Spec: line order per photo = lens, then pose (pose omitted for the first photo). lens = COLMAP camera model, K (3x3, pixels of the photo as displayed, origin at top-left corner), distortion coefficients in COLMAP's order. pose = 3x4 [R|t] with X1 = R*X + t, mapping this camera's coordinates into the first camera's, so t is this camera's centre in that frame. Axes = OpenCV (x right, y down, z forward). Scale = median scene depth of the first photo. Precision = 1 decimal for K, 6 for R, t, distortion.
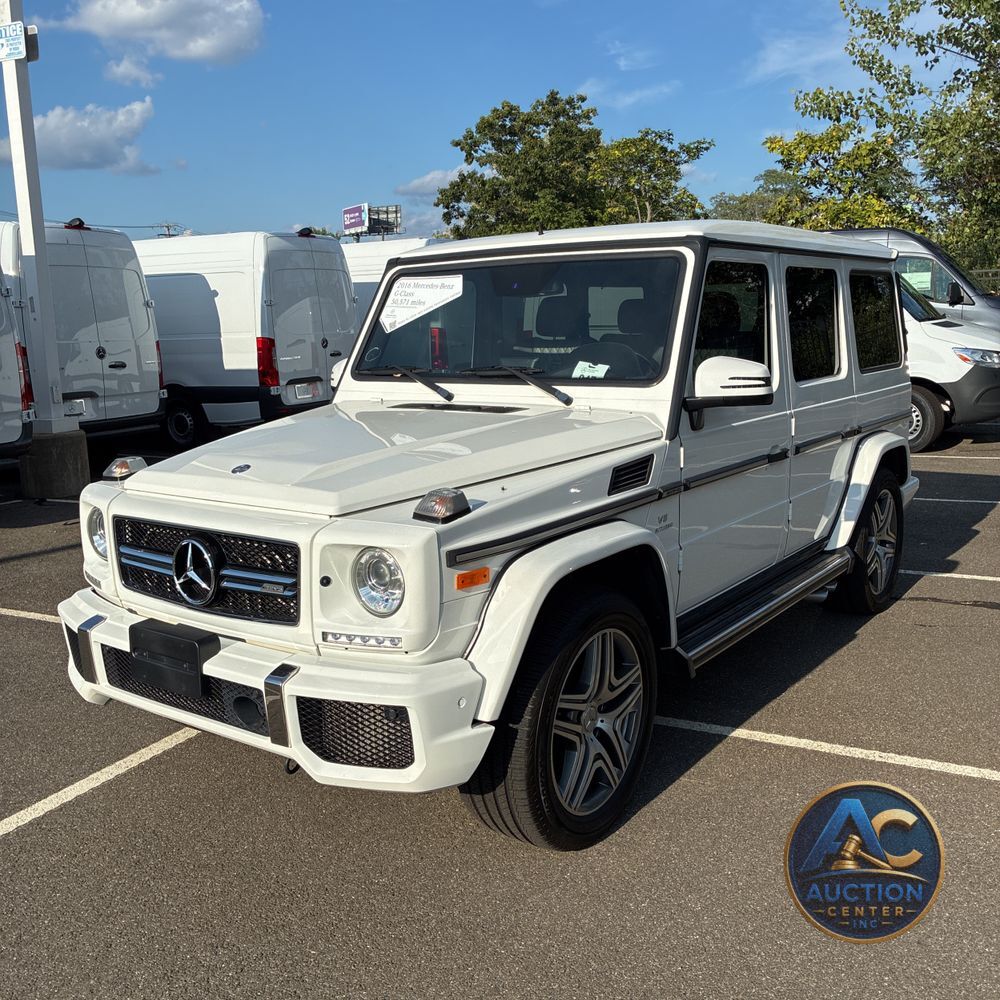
lens RADIAL K [[1013.0, 0, 499.3], [0, 1013.0, 483.1], [0, 0, 1]] dist [0.012139, 0.007500]
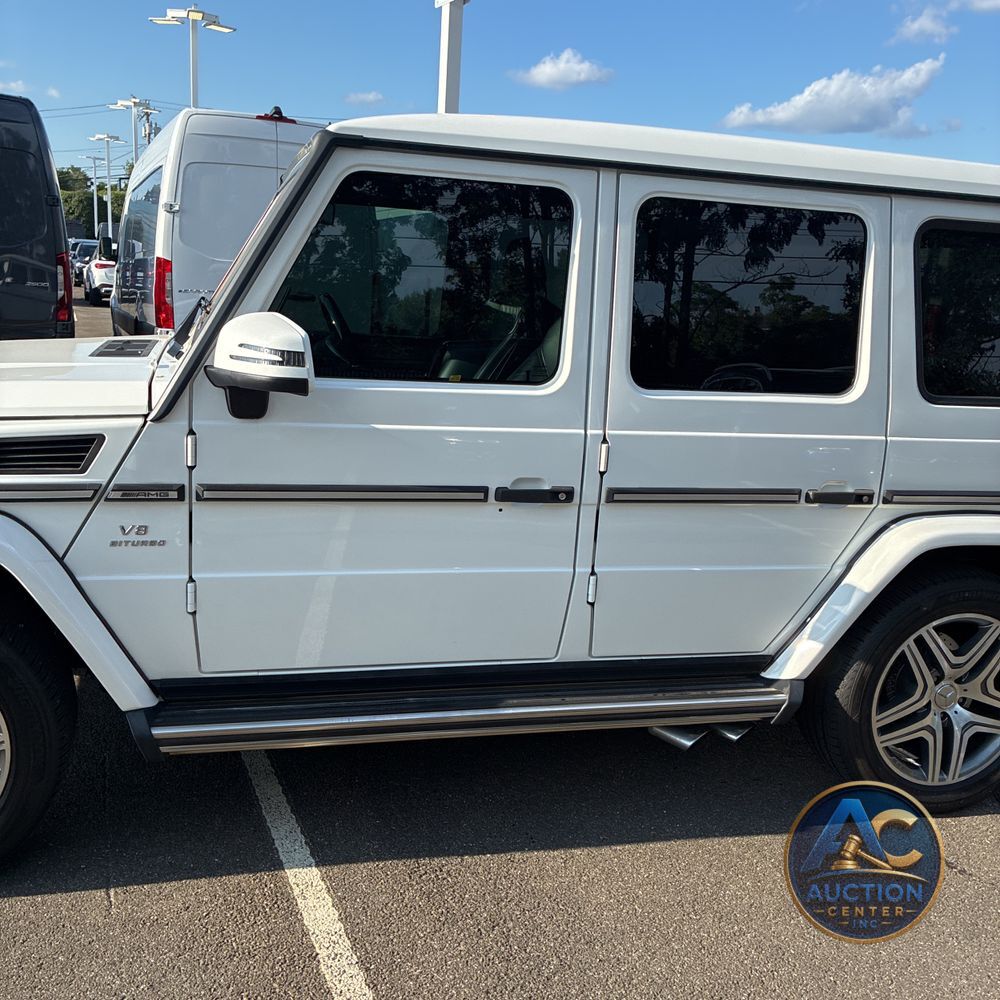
lens RADIAL K [[1011.0, 0, 500.0], [0, 1011.0, 500.0], [0, 0, 1]] dist [0.009766, 0.009095]
pose [[0.776064, 0.208496, -0.595193, 0.636538], [-0.180104, 0.977738, 0.107666, -0.088271], [0.604390, 0.023641, 0.796338, 0.490632]]
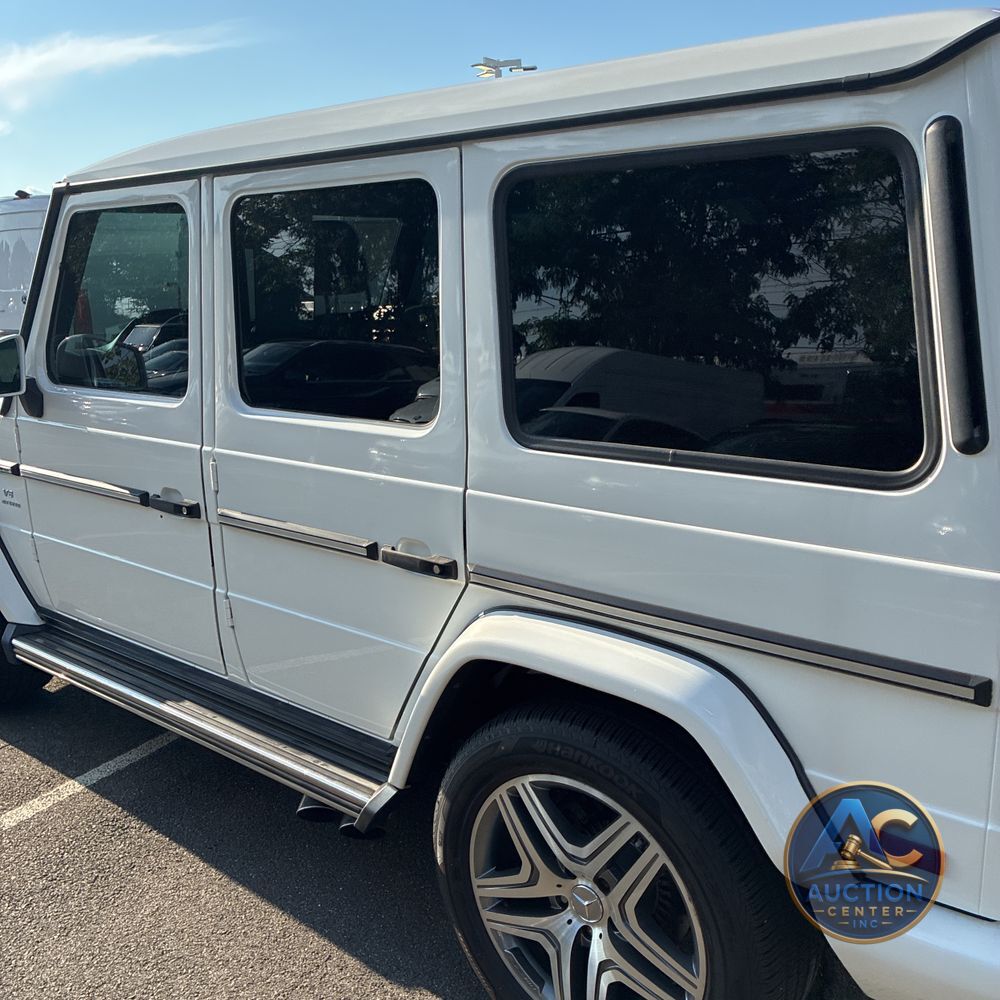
lens RADIAL K [[1012.9, 0, 497.7], [0, 1012.9, 515.6], [0, 0, 1]] dist [0.006798, 0.026906]
pose [[-0.053050, 0.269057, -0.961662, 0.892741], [-0.132216, 0.952647, 0.273829, -0.226855], [0.989800, 0.141674, -0.014965, 1.223375]]
